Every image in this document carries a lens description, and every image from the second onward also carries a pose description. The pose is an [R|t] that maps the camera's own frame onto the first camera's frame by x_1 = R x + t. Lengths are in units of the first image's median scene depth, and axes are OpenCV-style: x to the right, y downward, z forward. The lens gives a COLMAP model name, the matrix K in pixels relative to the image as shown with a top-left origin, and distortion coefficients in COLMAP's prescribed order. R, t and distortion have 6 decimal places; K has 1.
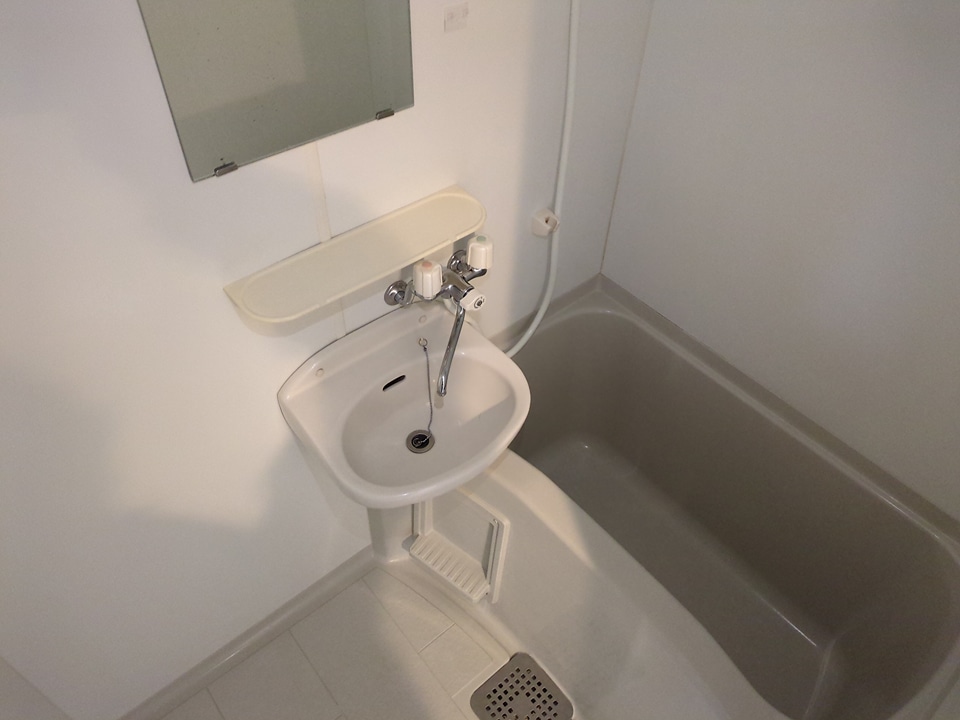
lens RADIAL K [[718.3, 0, 477.7], [0, 718.3, 351.7], [0, 0, 1]] dist [0.040287, -0.021251]
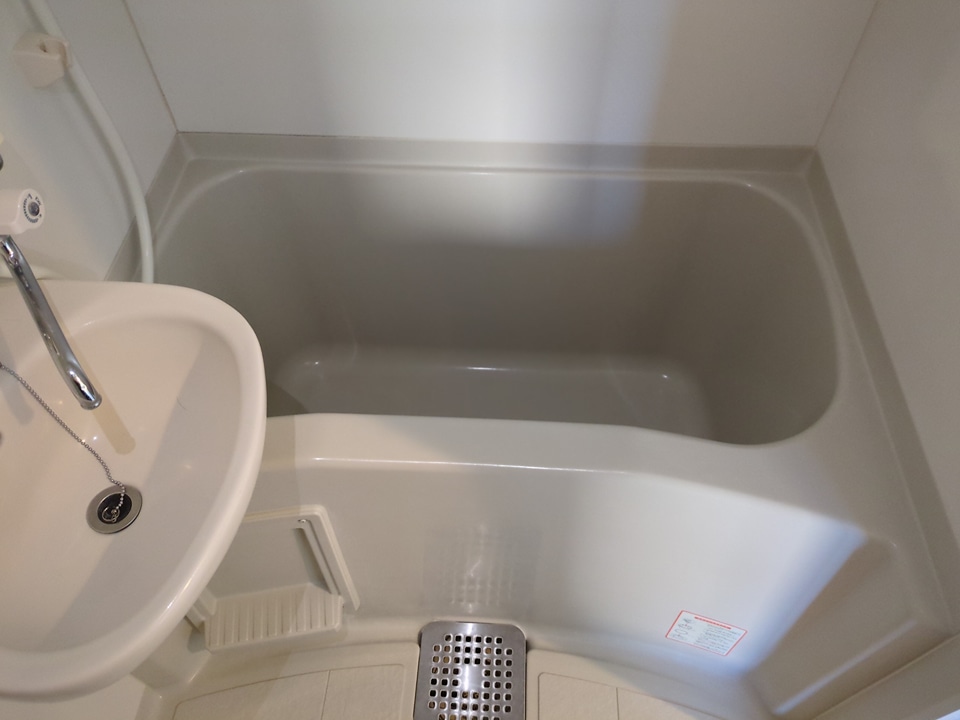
lens RADIAL K [[718.3, 0, 477.7], [0, 718.3, 351.7], [0, 0, 1]] dist [0.040287, -0.021251]
pose [[0.683761, -0.602061, 0.412303, -0.047591], [0.550186, 0.796524, 0.250690, 0.045200], [-0.479339, 0.055431, 0.875877, 0.394223]]
